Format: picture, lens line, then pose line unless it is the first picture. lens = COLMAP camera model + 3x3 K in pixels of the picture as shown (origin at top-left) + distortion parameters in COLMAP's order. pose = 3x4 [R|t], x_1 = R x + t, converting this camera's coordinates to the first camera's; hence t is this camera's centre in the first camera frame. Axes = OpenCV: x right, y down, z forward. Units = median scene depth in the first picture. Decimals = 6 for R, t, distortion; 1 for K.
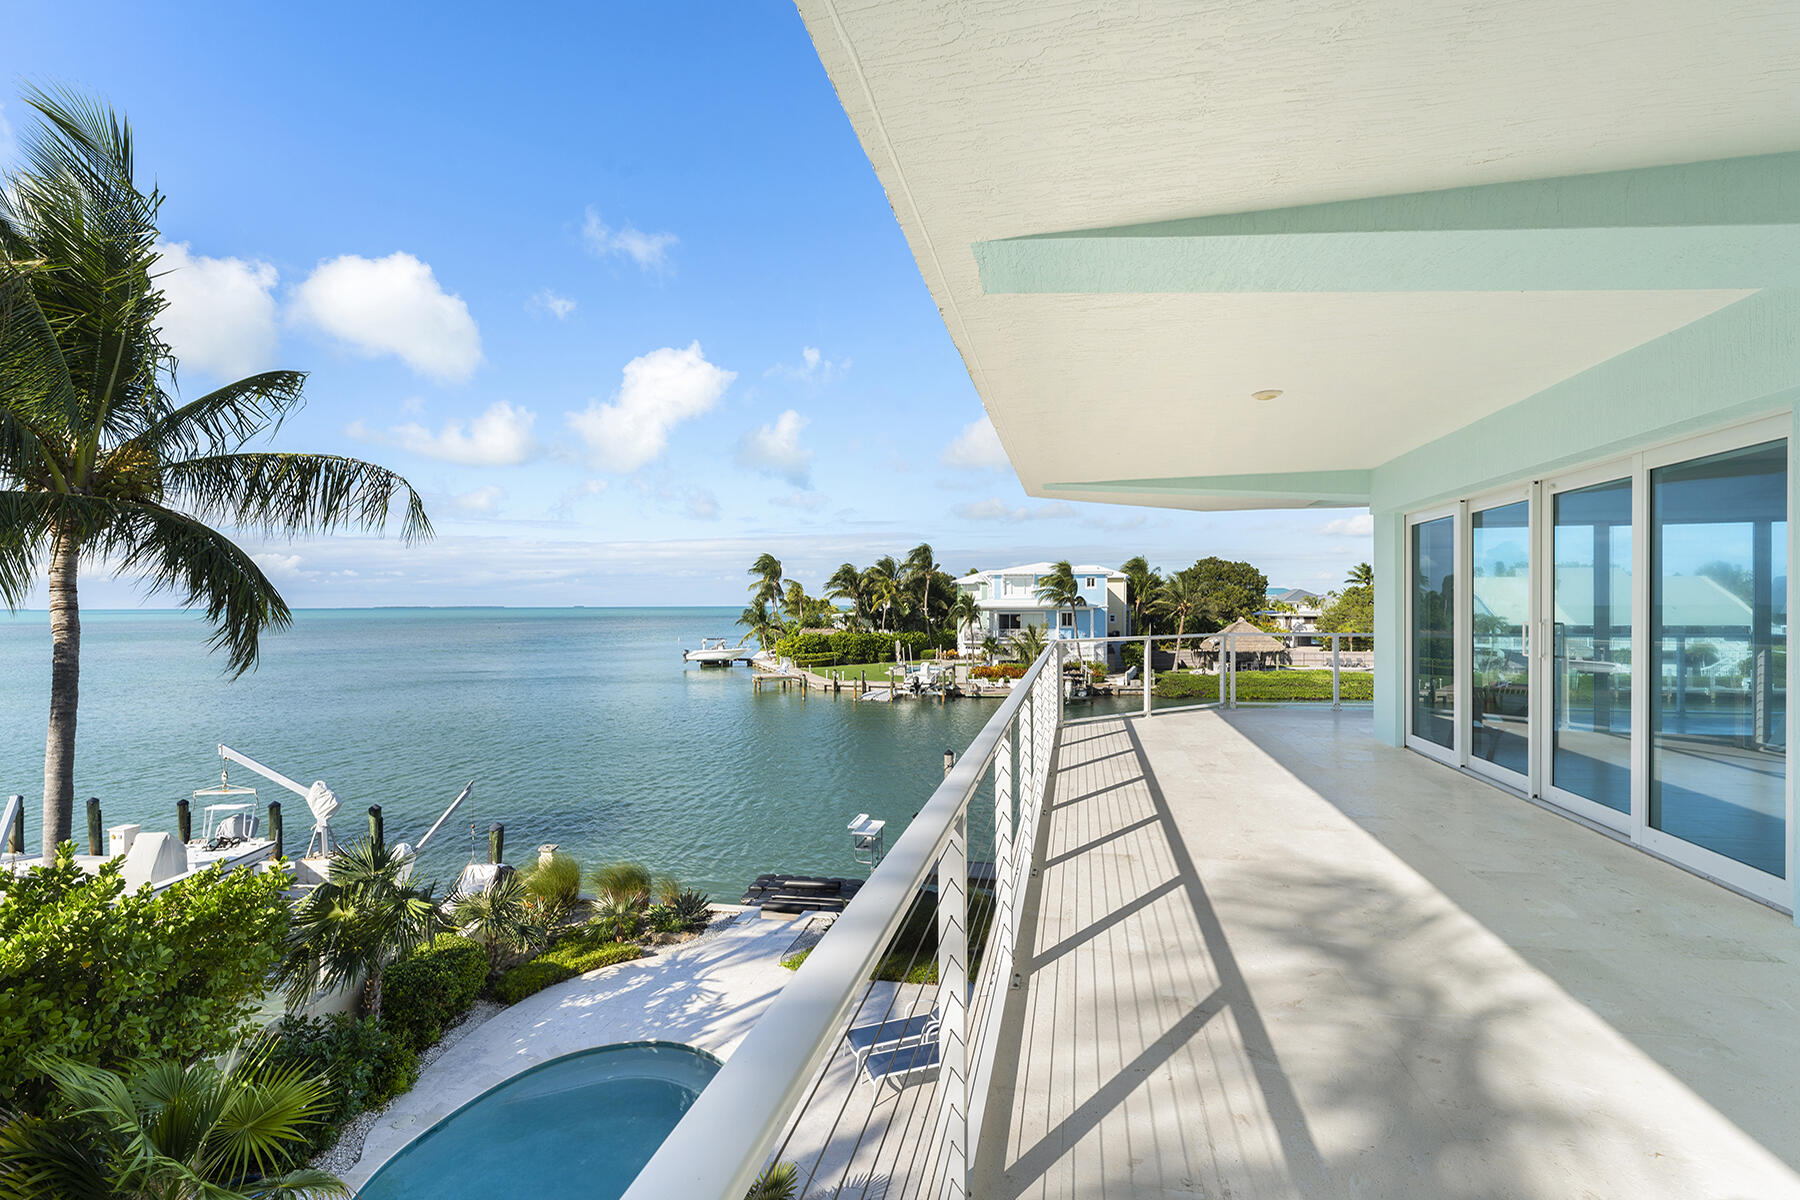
lens RADIAL K [[835.5, 0, 902.3], [0, 835.5, 581.1], [0, 0, 1]] dist [0.048146, 0.000180]
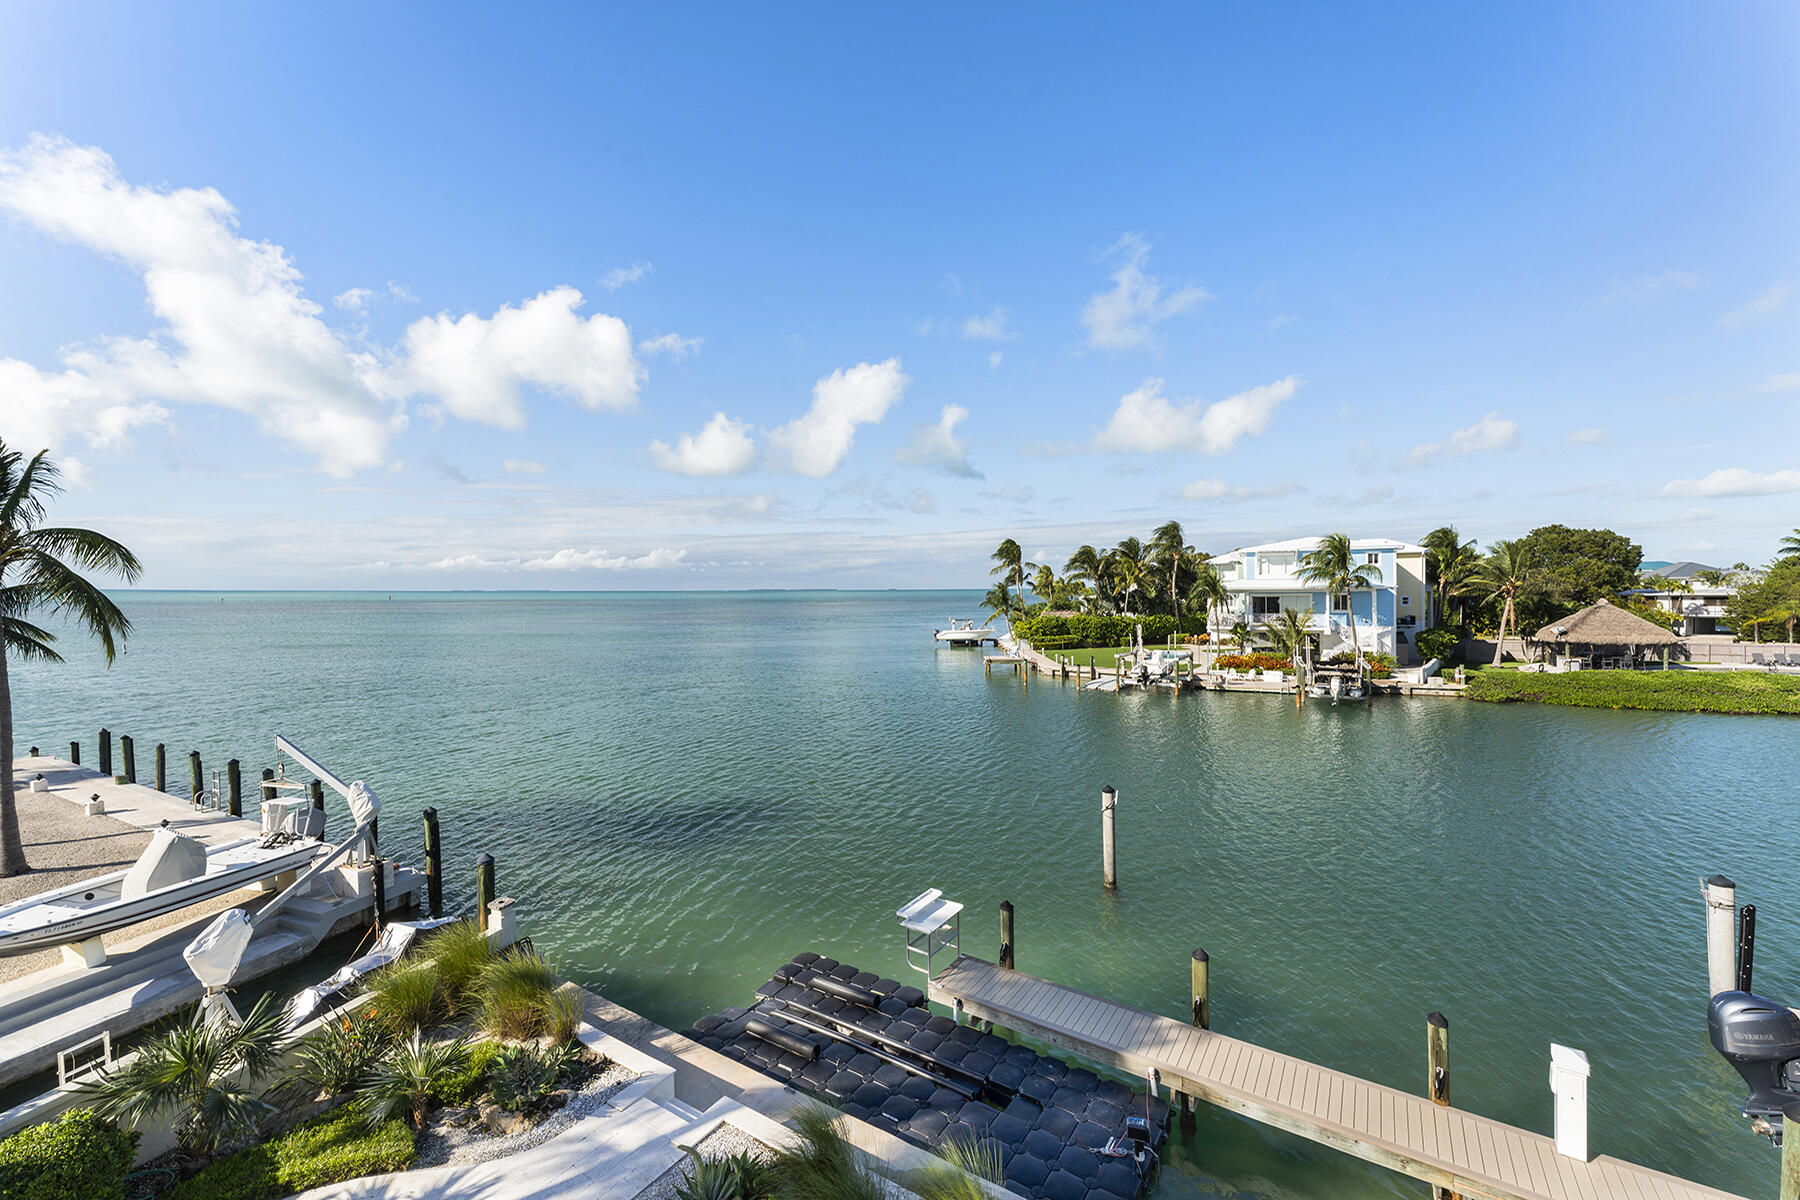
lens RADIAL K [[734.8, 0, 898.5], [0, 734.8, 590.9], [0, 0, 1]] dist [0.015335, 0.002069]
pose [[0.933001, -0.006698, -0.359811, 0.042644], [0.018793, 0.999369, 0.030126, 0.002633], [0.359383, -0.034870, 0.932539, 0.121659]]
